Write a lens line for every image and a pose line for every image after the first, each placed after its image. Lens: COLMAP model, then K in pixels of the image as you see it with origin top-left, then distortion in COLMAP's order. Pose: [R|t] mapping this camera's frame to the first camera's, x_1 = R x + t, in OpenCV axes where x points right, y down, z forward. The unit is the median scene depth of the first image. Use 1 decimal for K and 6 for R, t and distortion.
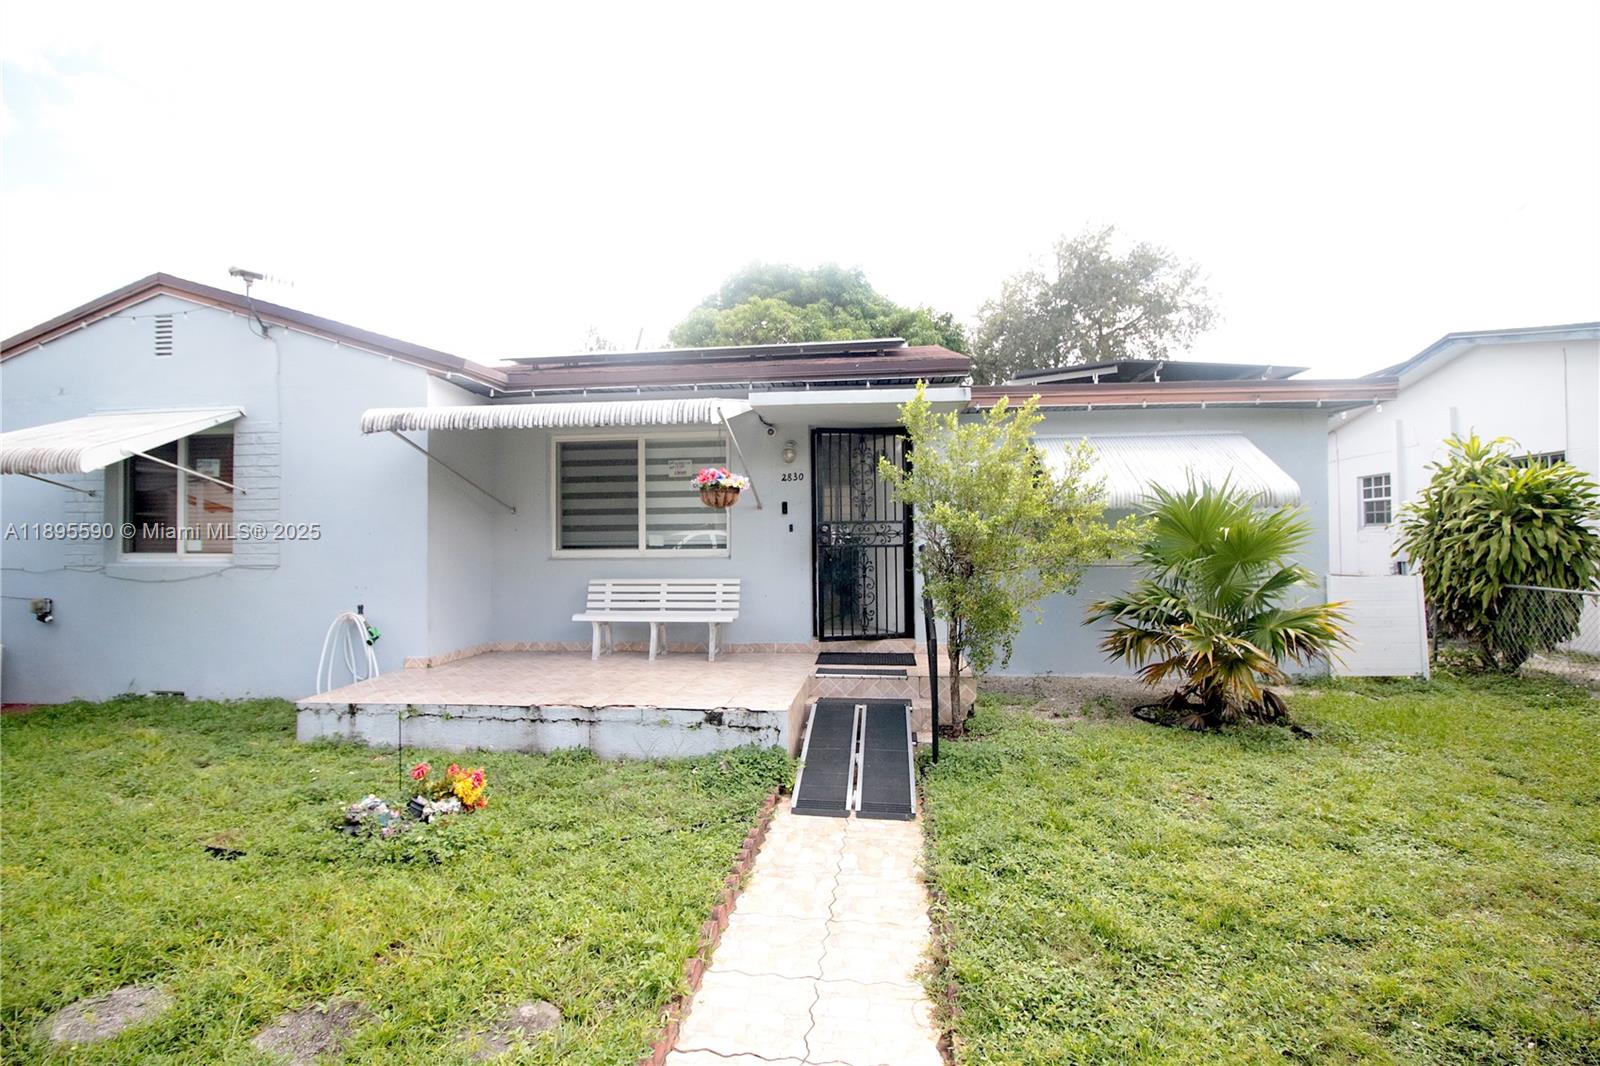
lens RADIAL K [[738.3, 0, 800.6], [0, 738.3, 526.7], [0, 0, 1]] dist [0.002944, -0.014204]
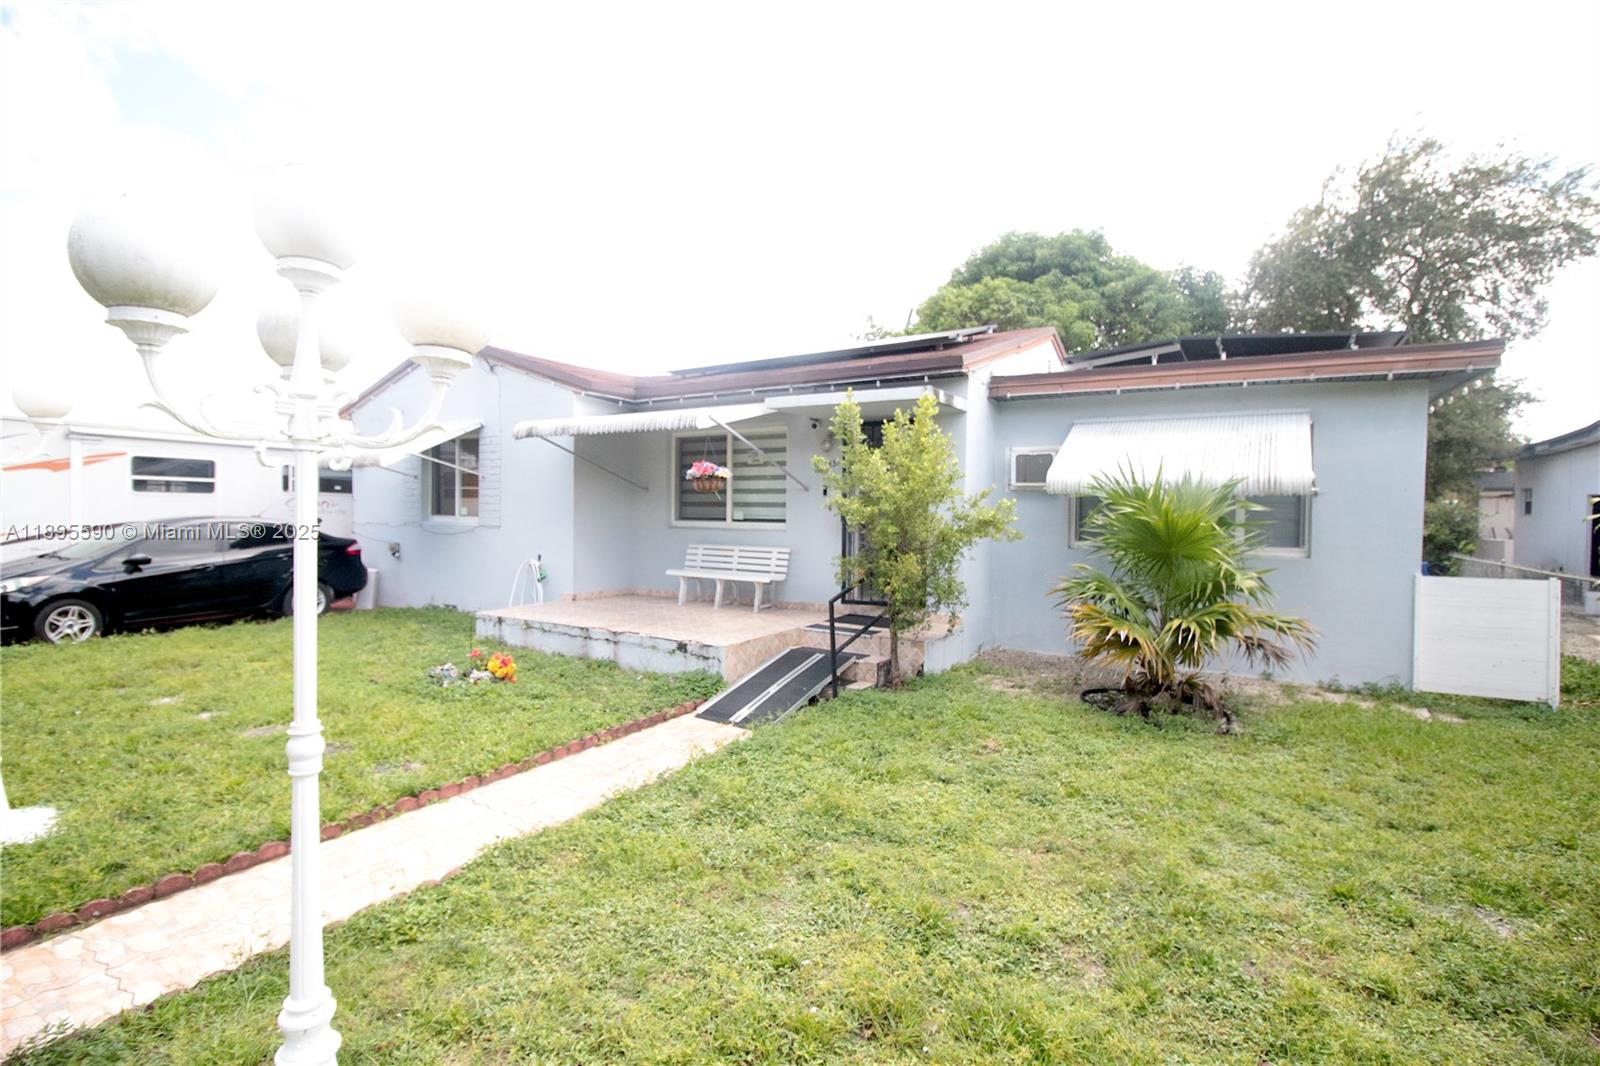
lens RADIAL K [[738.3, 0, 800.6], [0, 738.3, 526.7], [0, 0, 1]] dist [0.002944, -0.014204]
pose [[0.904209, 0.030437, -0.426005, 0.472010], [-0.014569, 0.999075, 0.040459, -0.014969], [0.426842, -0.030377, 0.903816, -0.093169]]
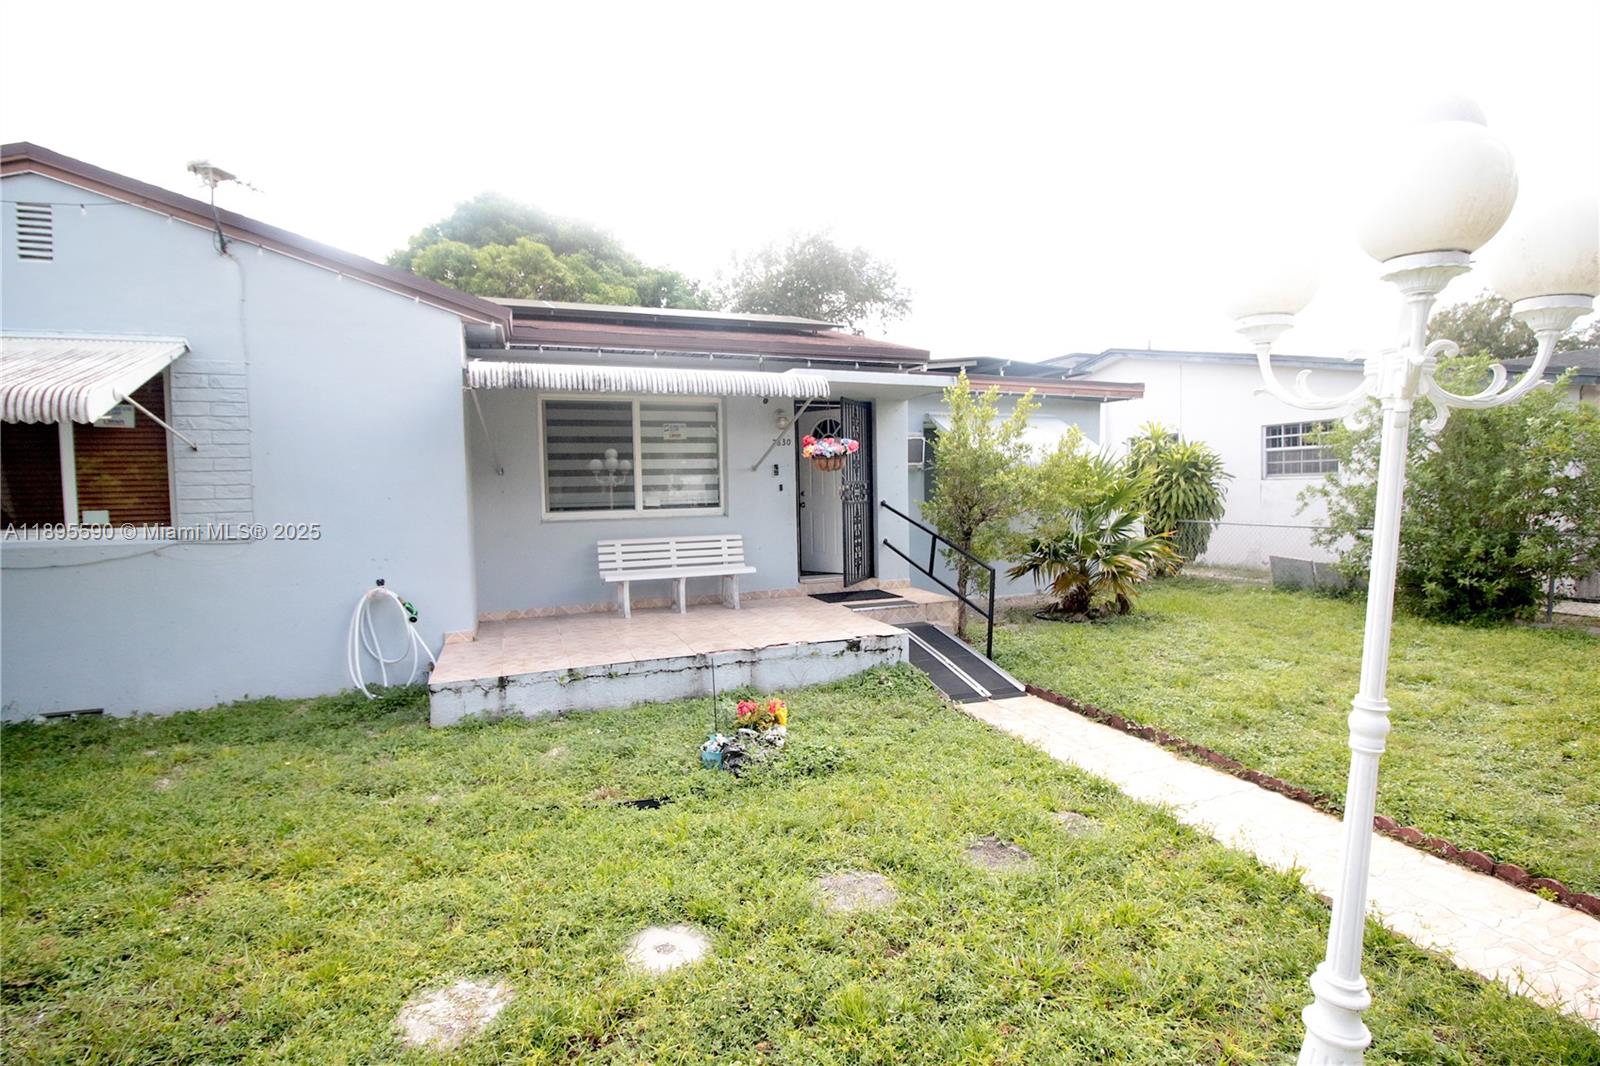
lens RADIAL K [[738.3, 0, 800.6], [0, 738.3, 526.7], [0, 0, 1]] dist [0.002944, -0.014204]
pose [[0.879380, -0.033728, 0.474924, -0.551897], [0.006003, 0.998194, 0.059774, -0.006136], [-0.476083, -0.049713, 0.877994, -0.008706]]
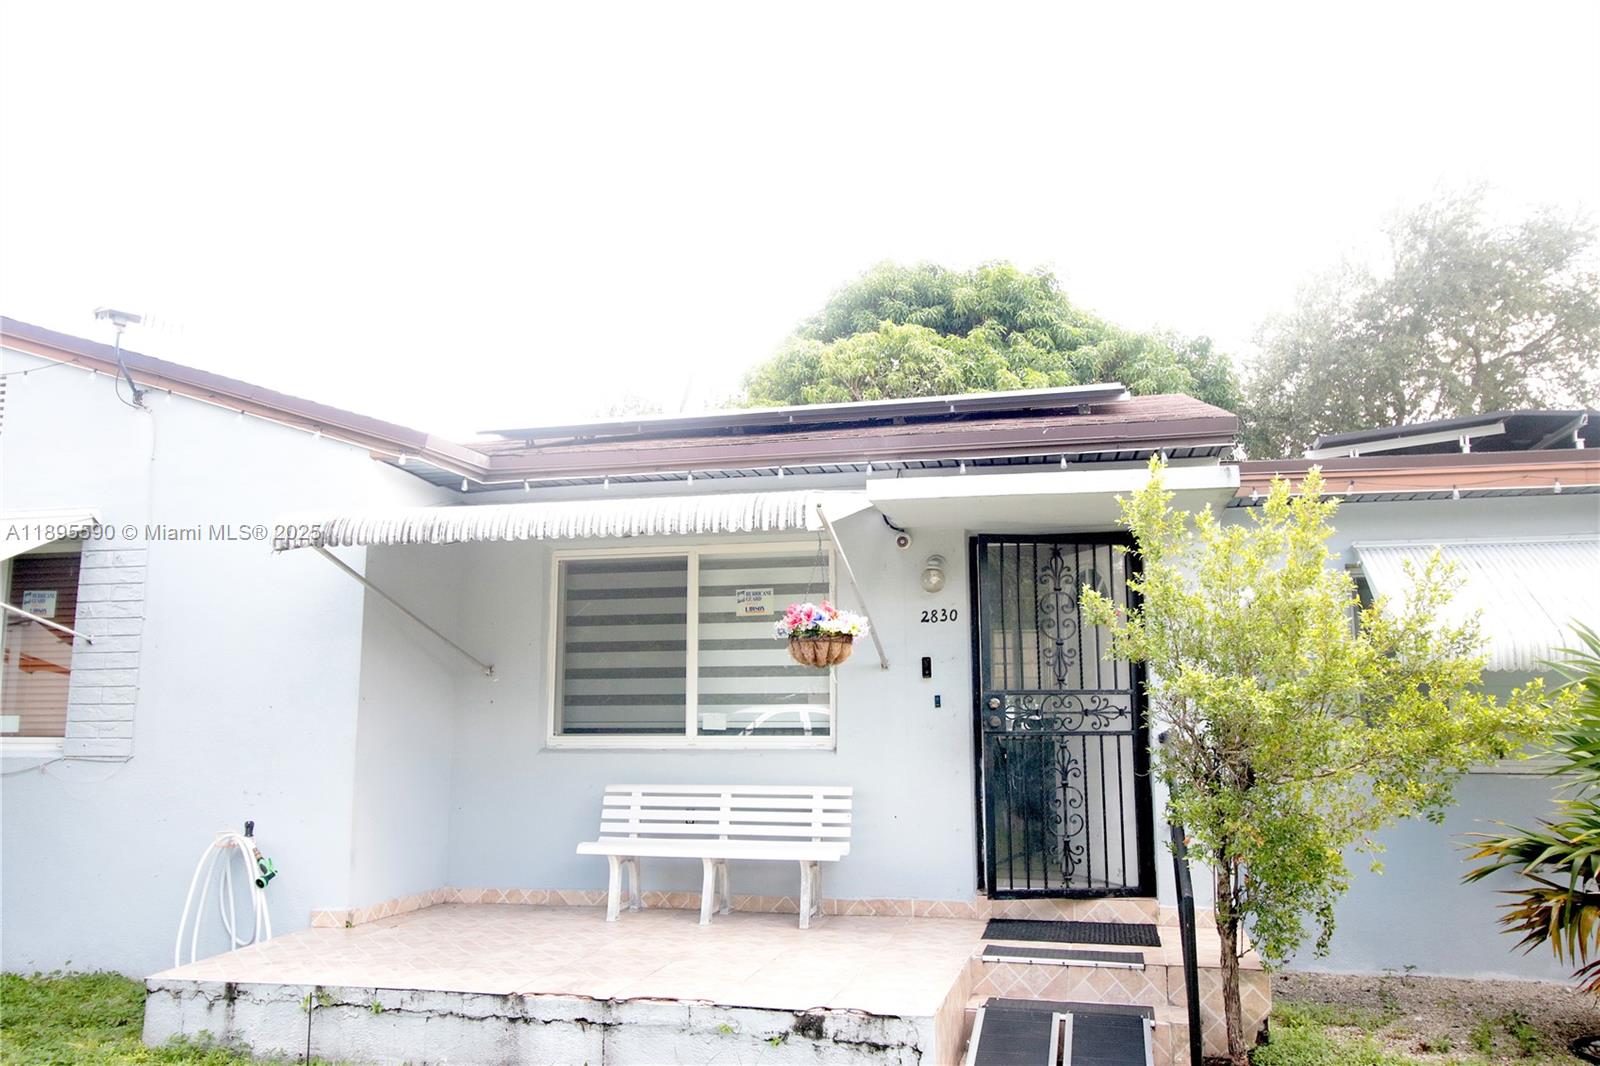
lens RADIAL K [[1258.3, 0, 800.0], [0, 1258.3, 533.0], [0, 0, 1]] dist [0.010693, 0.005519]
pose [[0.992742, -0.010215, -0.119829, 0.000031], [-0.005520, 0.991466, -0.130251, 0.000019], [0.120137, 0.129967, 0.984213, -0.032108]]
